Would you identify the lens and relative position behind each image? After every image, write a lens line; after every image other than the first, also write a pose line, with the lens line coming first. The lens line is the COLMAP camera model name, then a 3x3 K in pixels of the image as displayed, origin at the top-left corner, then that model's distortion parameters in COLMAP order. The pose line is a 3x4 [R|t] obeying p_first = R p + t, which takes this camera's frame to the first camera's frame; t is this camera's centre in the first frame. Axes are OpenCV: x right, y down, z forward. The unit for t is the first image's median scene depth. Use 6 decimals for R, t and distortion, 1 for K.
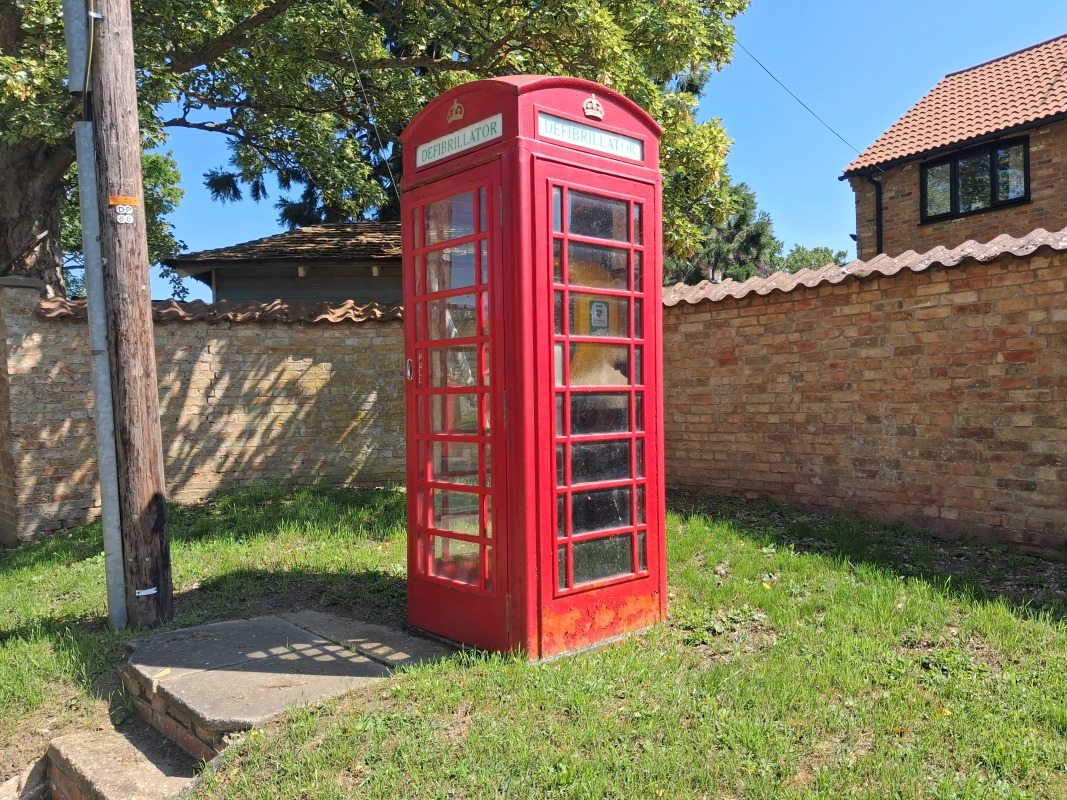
lens RADIAL K [[837.1, 0, 546.4], [0, 837.1, 401.8], [0, 0, 1]] dist [-0.010662, -0.004620]
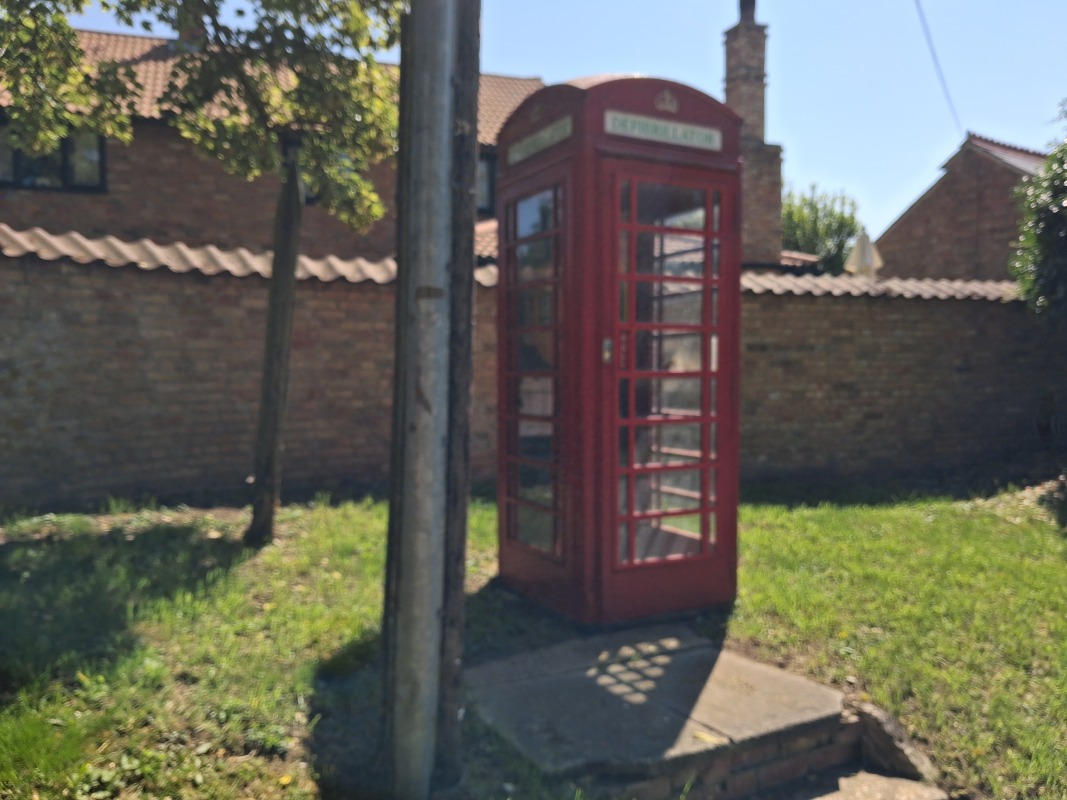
lens RADIAL K [[840.6, 0, 567.4], [0, 840.6, 411.4], [0, 0, 1]] dist [-0.026687, 0.003324]
pose [[0.224656, -0.027689, 0.974045, -0.848421], [0.004034, 0.999614, 0.027486, 0.003492], [-0.974430, -0.002246, 0.224681, 0.654964]]
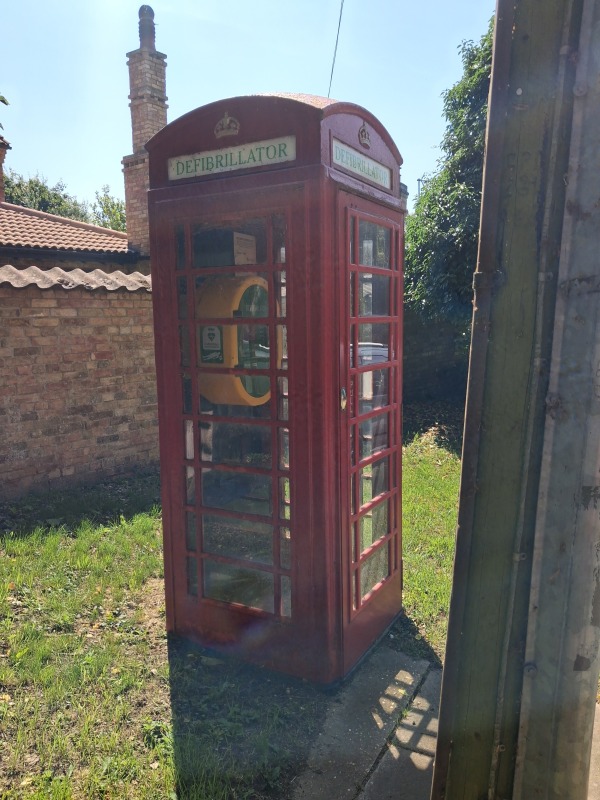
lens RADIAL K [[618.5, 0, 300.0], [0, 618.5, 400.0], [0, 0, 1]] dist [0.000366, -0.005427]
pose [[-0.321973, -0.097866, 0.941677, -0.598985], [0.026737, 0.993306, 0.112373, -0.088054], [-0.946371, 0.061359, -0.317201, 0.985657]]
